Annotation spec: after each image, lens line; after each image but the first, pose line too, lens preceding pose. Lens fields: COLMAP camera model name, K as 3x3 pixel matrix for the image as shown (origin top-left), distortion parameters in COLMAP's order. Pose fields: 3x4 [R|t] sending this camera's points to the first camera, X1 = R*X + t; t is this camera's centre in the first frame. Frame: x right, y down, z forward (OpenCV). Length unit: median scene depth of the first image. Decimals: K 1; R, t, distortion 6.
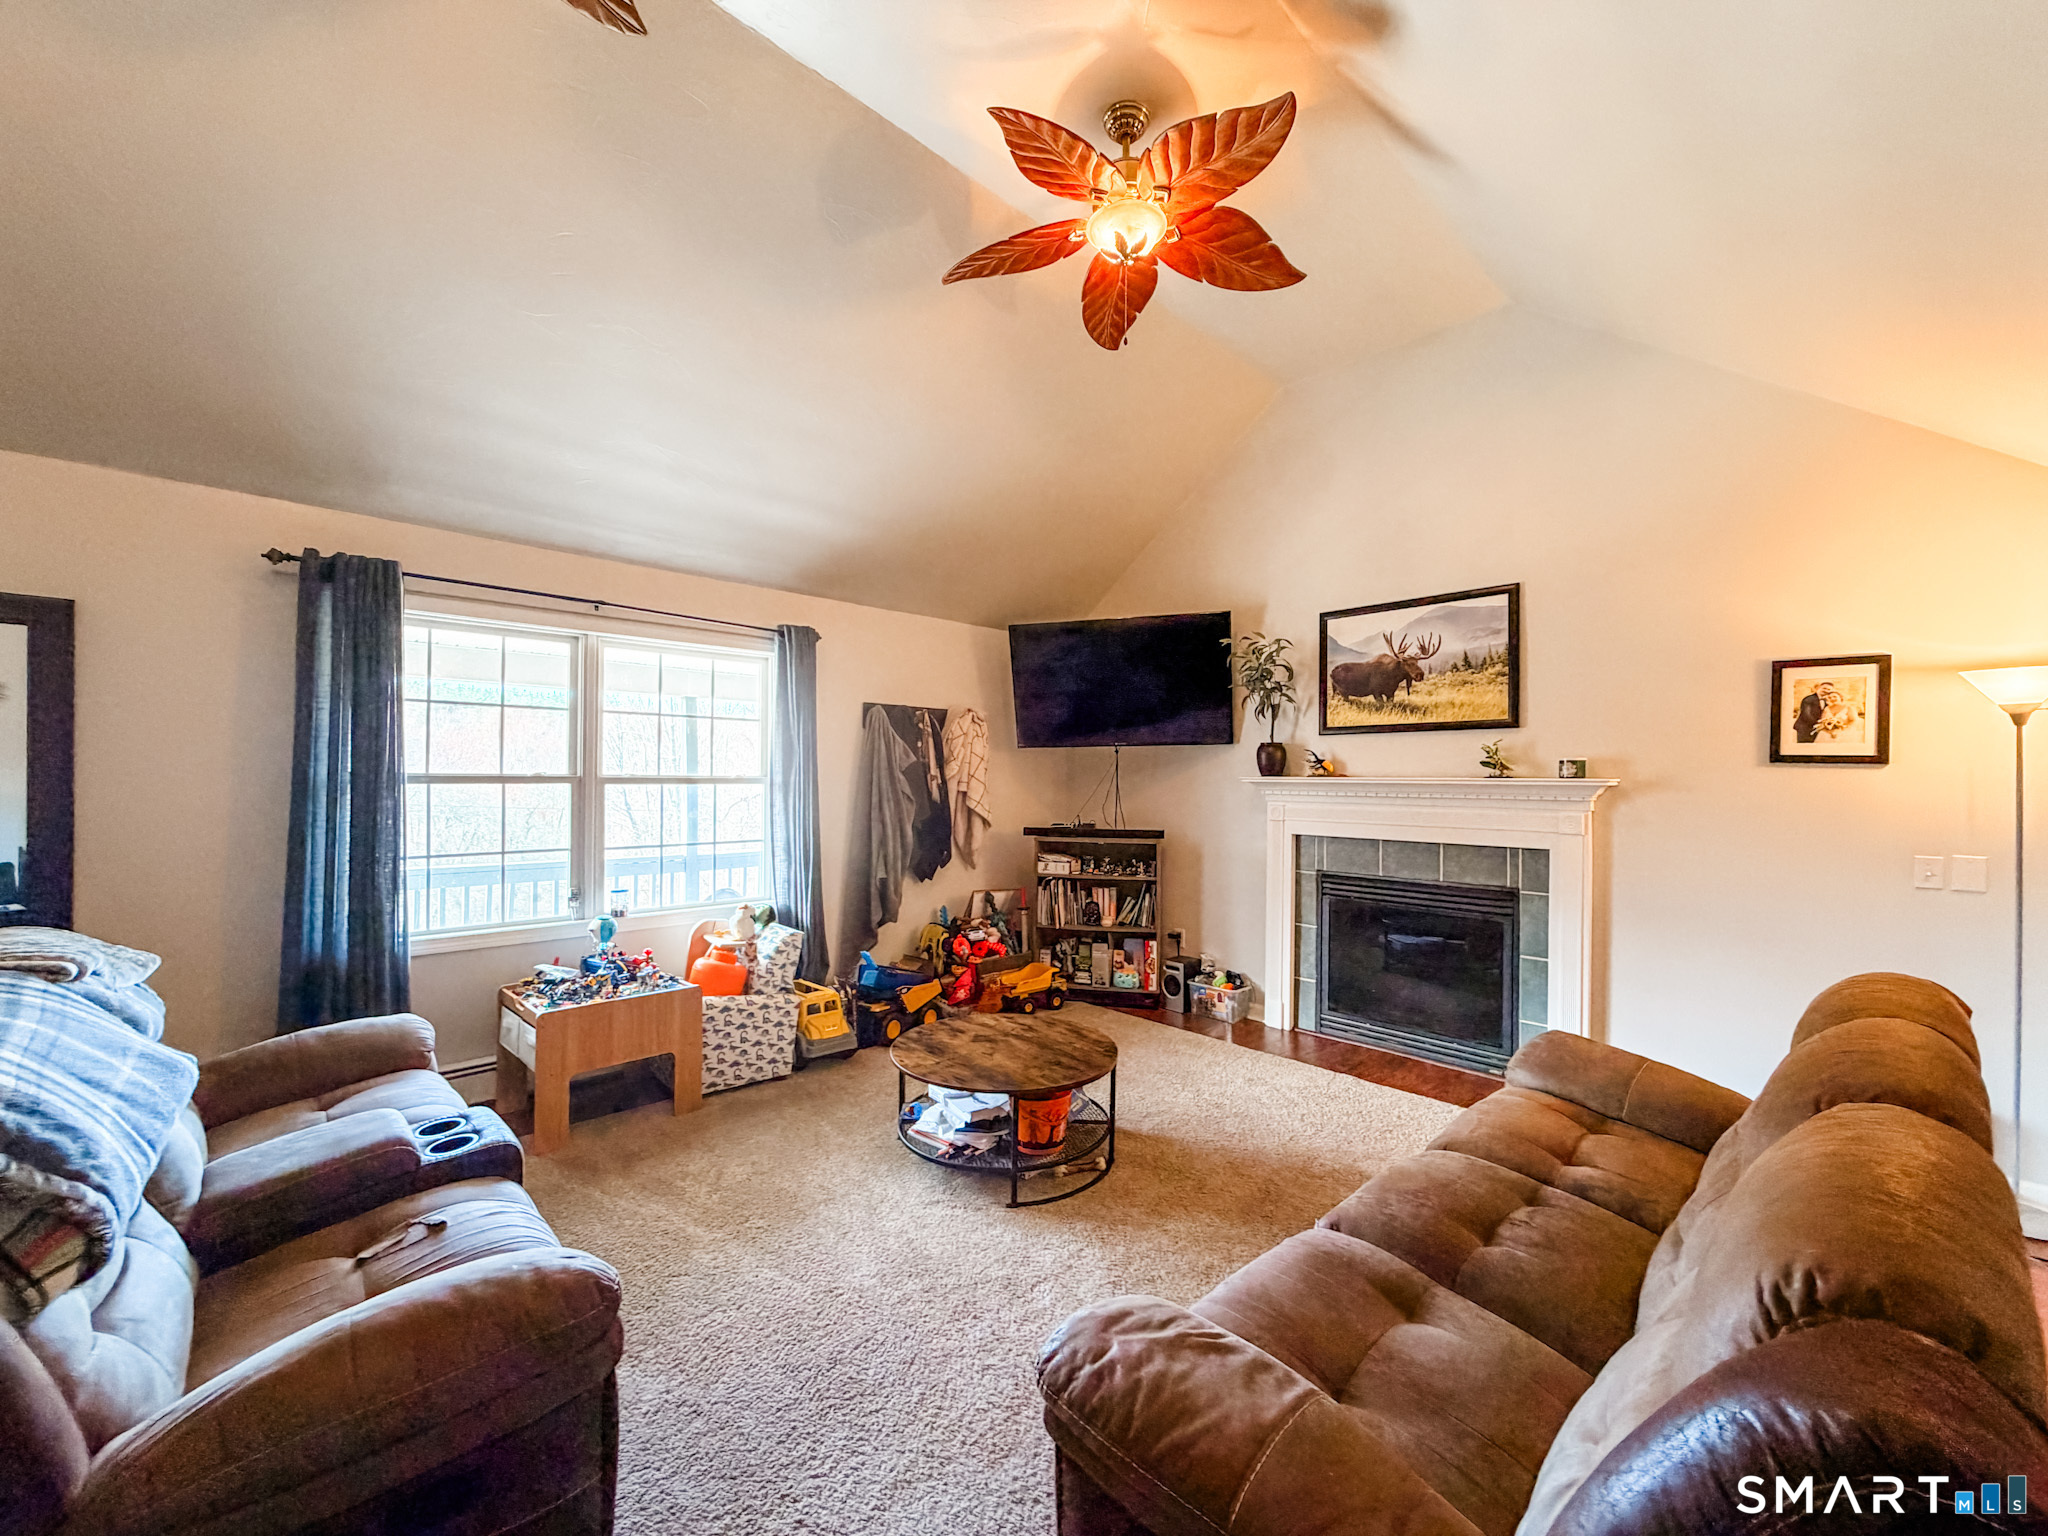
lens RADIAL K [[818.2, 0, 1022.7], [0, 818.2, 770.3], [0, 0, 1]] dist [-0.000036, -0.000231]
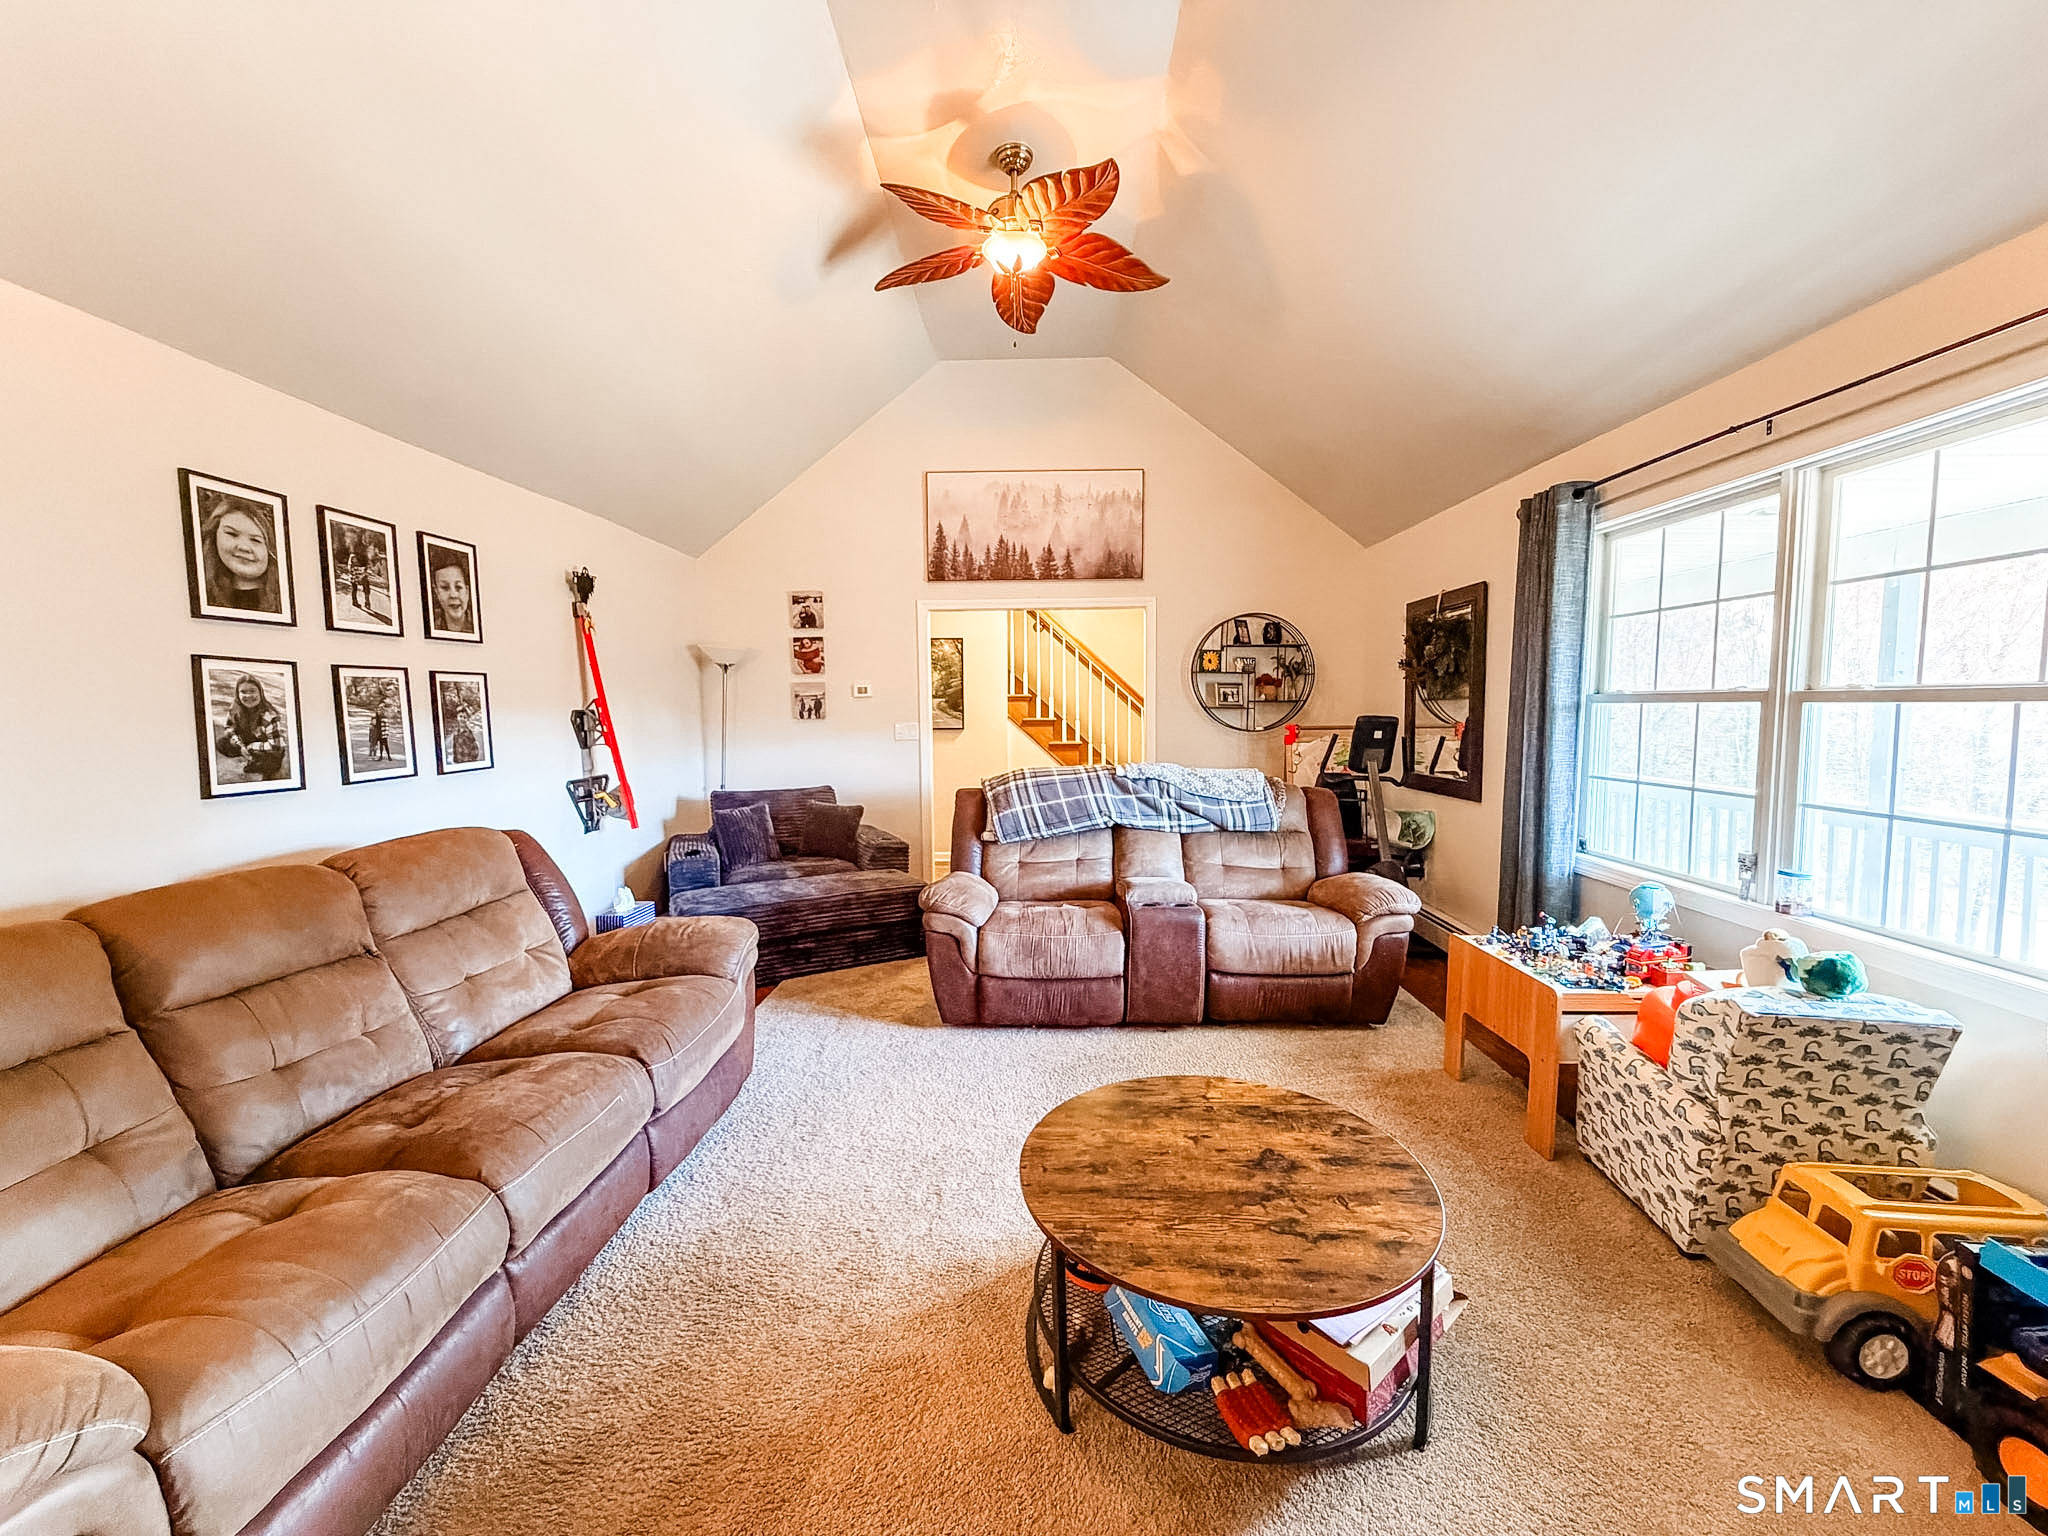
lens RADIAL K [[818.8, 0, 1025.2], [0, 818.8, 769.3], [0, 0, 1]] dist [0.001886, -0.000840]
pose [[-0.709251, 0.052075, -0.703030, 0.332964], [0.007652, 0.997778, 0.066188, 0.020413], [0.704915, 0.041564, -0.708073, 0.948566]]
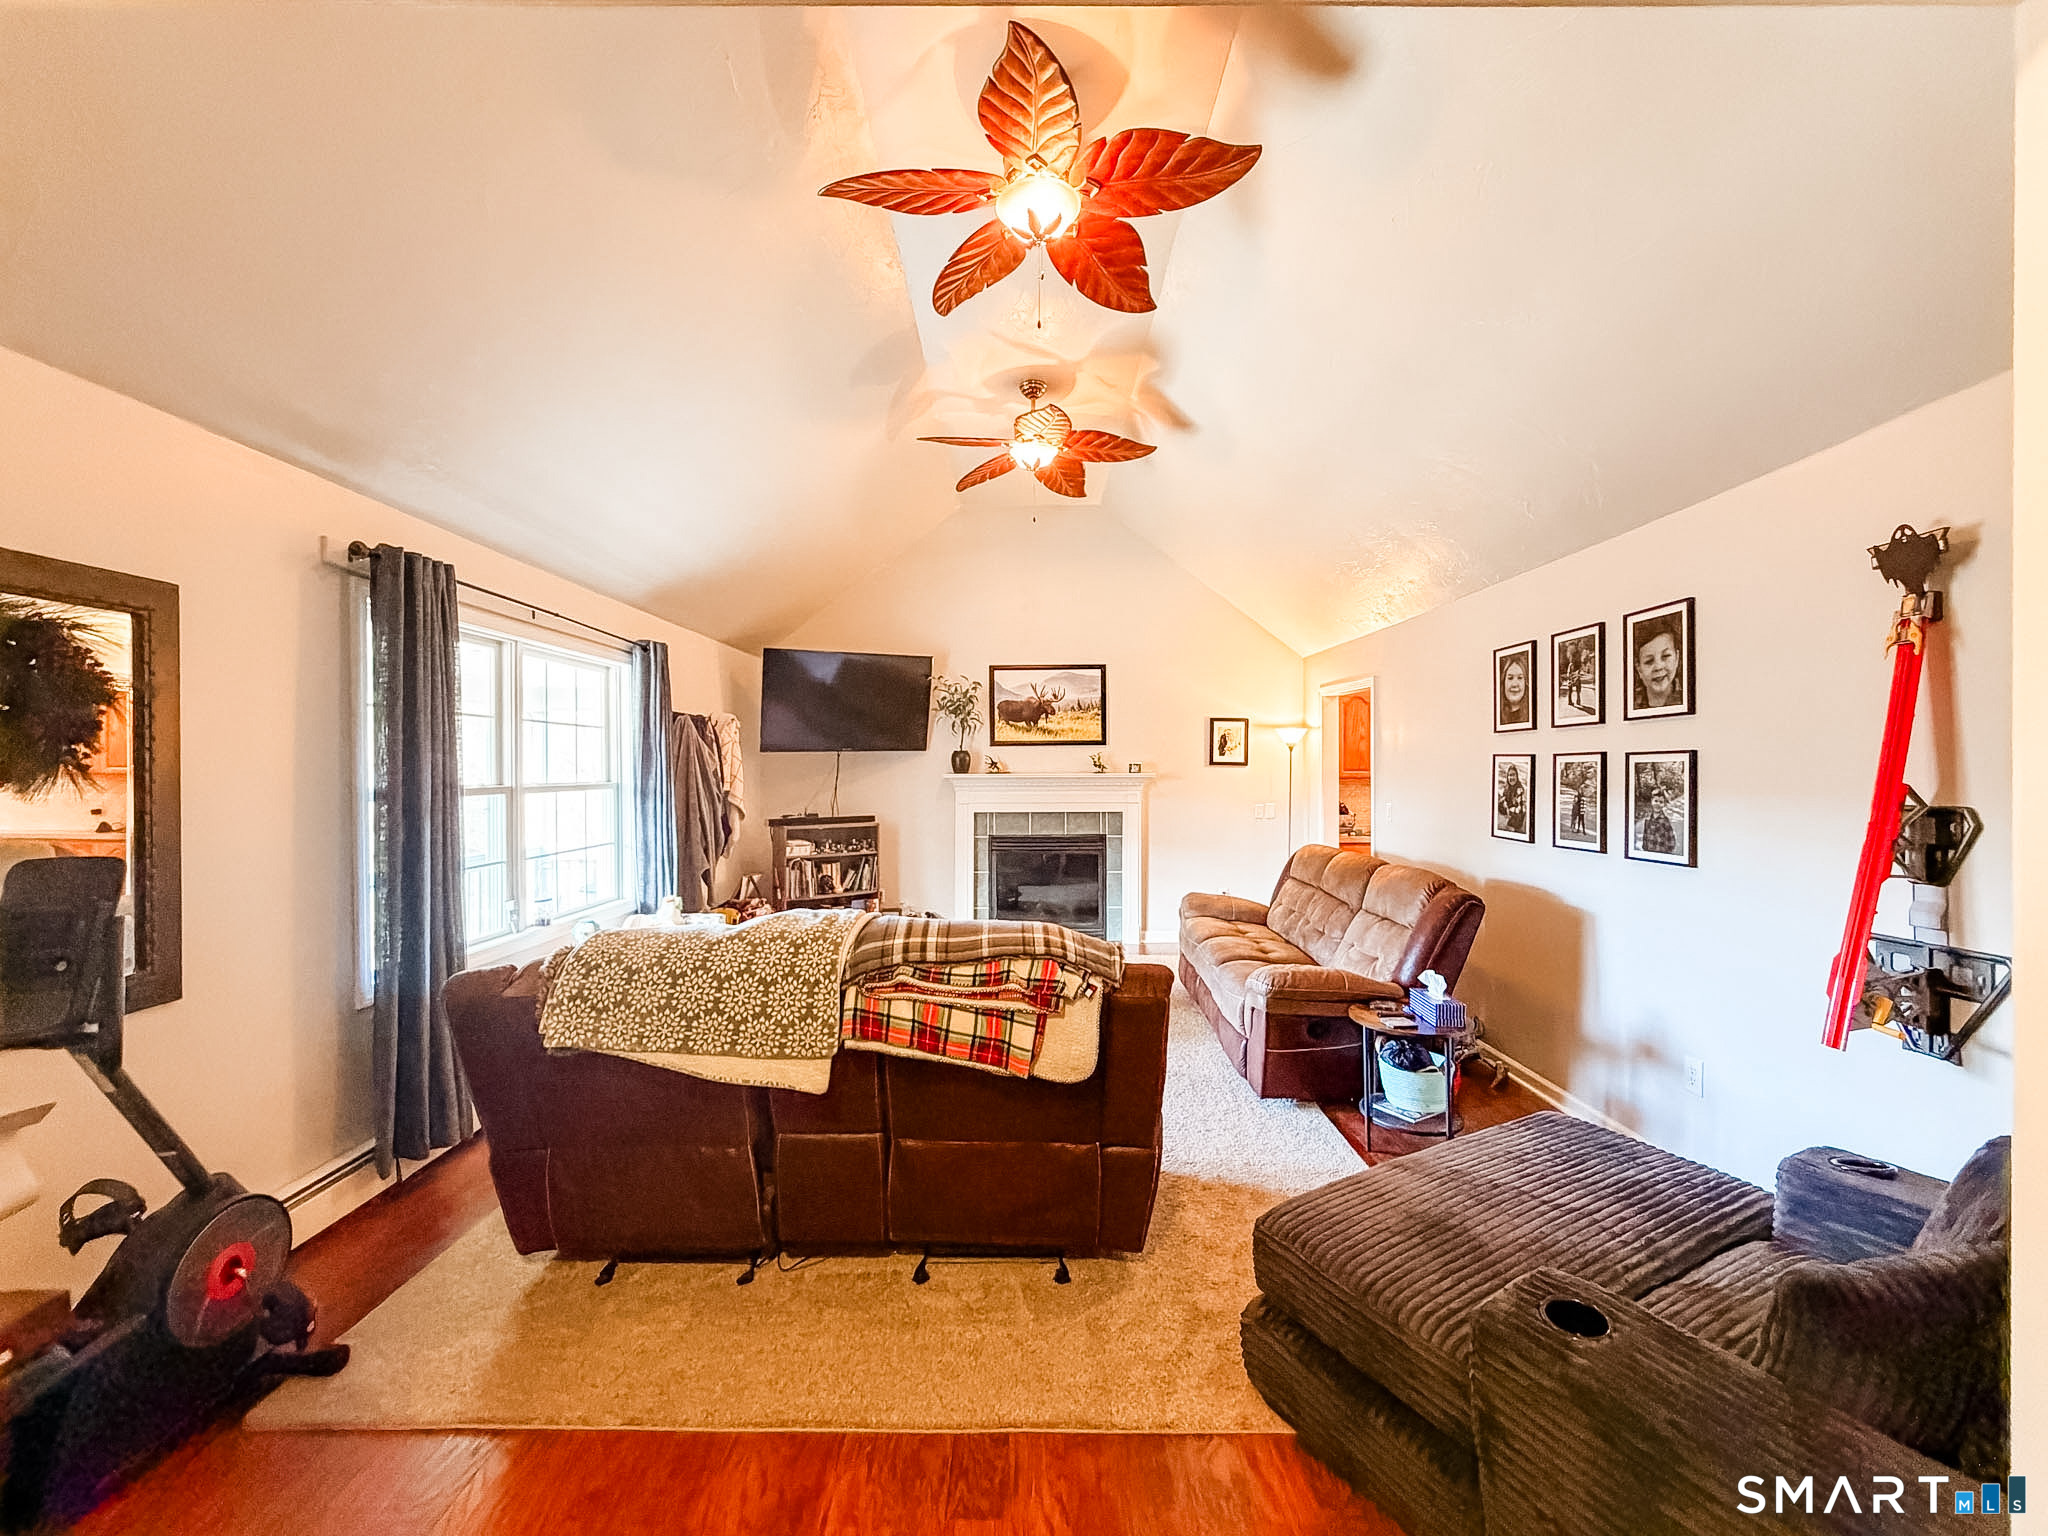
lens RADIAL K [[818.8, 0, 1021.8], [0, 818.8, 768.7], [0, 0, 1]] dist [0.001886, -0.000840]
pose [[0.695803, -0.011142, 0.718146, -0.743526], [0.003333, 0.999919, 0.012285, -0.020931], [-0.718225, -0.006155, 0.695784, -0.107592]]
